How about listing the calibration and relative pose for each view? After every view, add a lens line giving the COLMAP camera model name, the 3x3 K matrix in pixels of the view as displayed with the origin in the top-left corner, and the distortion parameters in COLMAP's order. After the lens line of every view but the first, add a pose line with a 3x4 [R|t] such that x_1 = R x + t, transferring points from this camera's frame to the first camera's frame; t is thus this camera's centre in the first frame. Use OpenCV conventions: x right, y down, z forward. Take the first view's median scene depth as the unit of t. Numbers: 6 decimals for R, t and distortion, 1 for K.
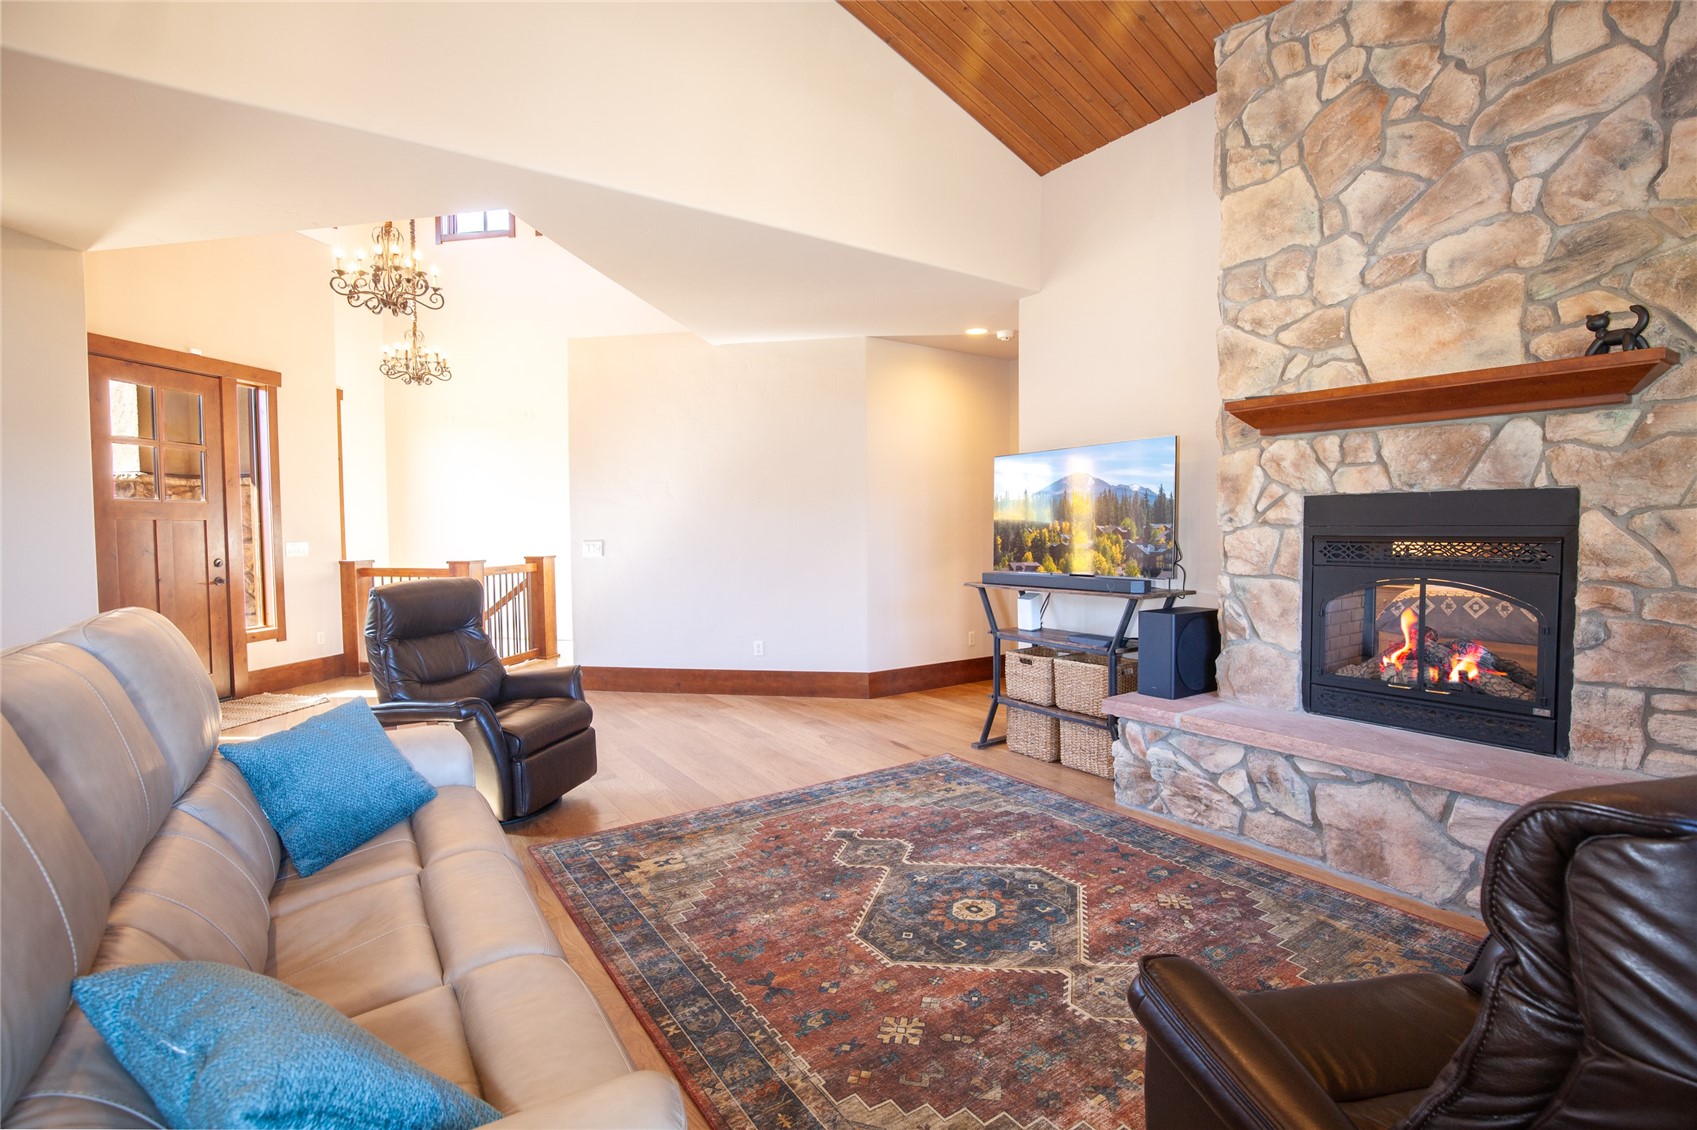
lens RADIAL K [[798.0, 0, 847.4], [0, 798.0, 563.7], [0, 0, 1]] dist [-0.025145, 0.003148]
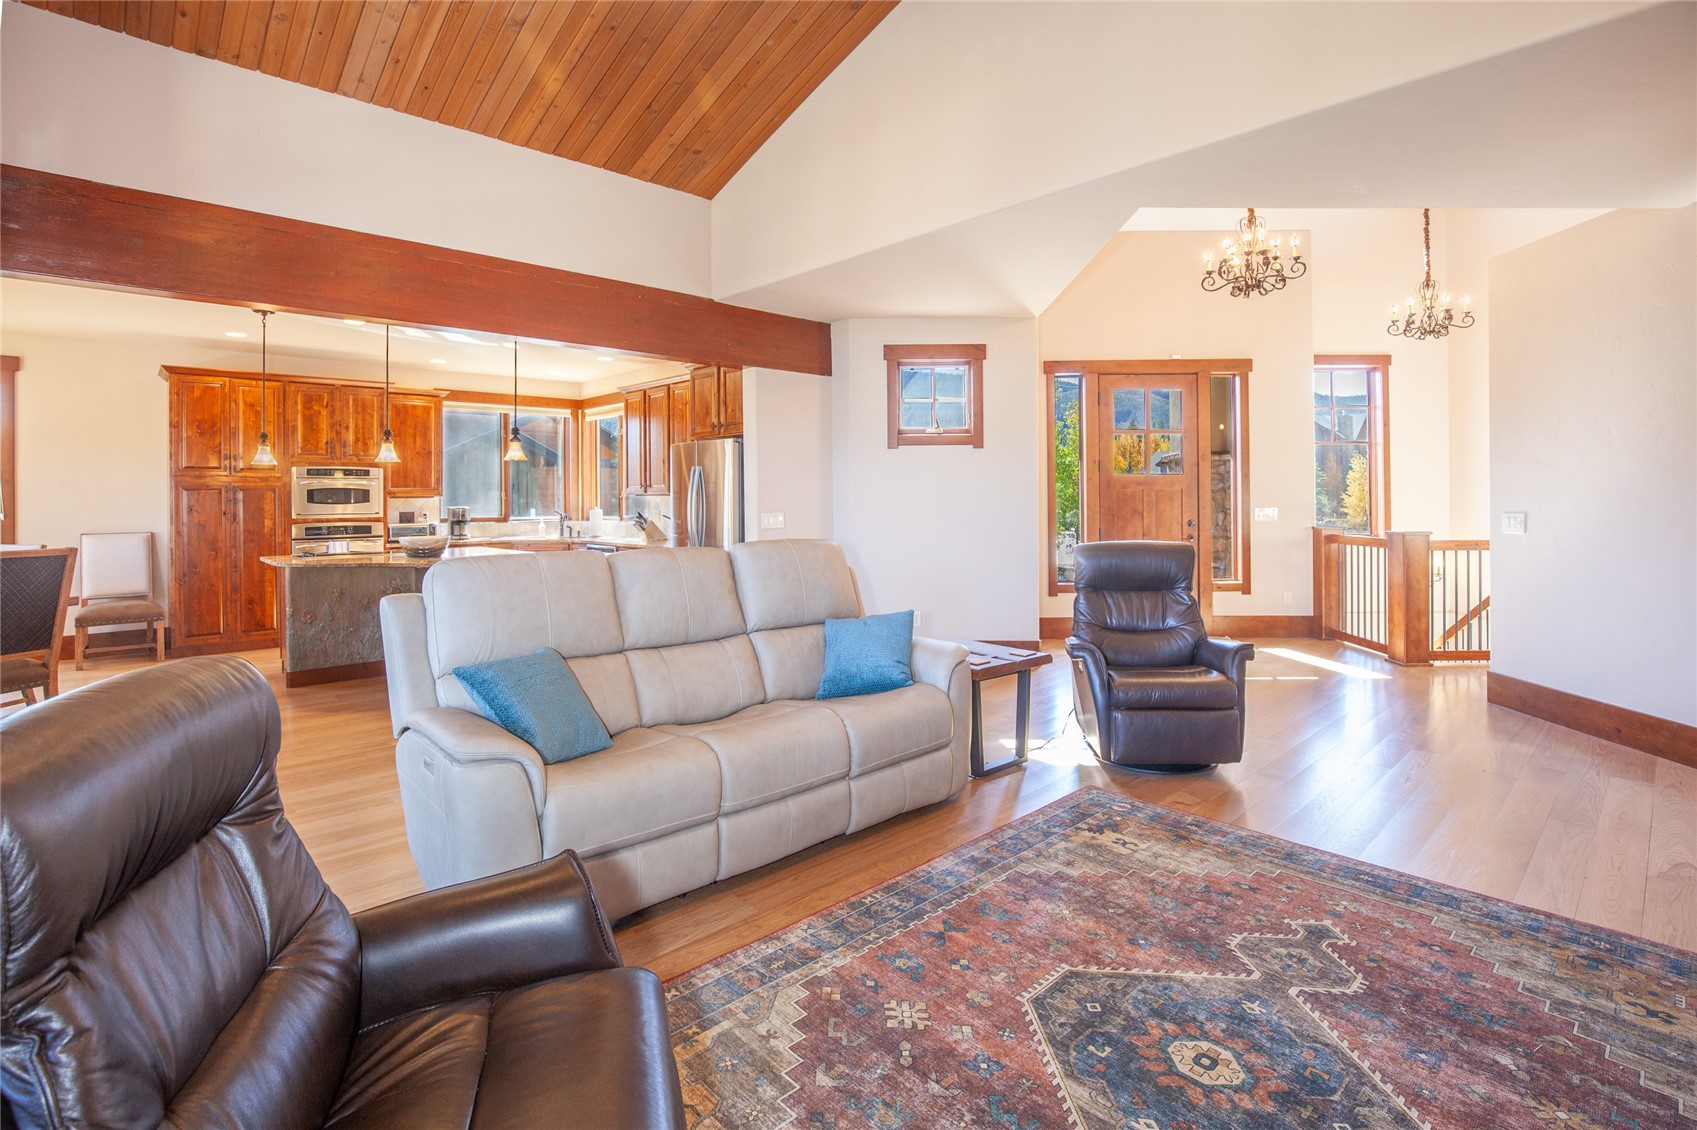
lens RADIAL K [[798.0, 0, 833.5], [0, 798.0, 506.7], [0, 0, 1]] dist [-0.025145, 0.003148]
pose [[0.139202, 0.014686, -0.990155, 0.718772], [-0.041918, 0.999081, 0.008926, -0.029676], [0.989376, 0.040263, 0.139689, 0.531628]]
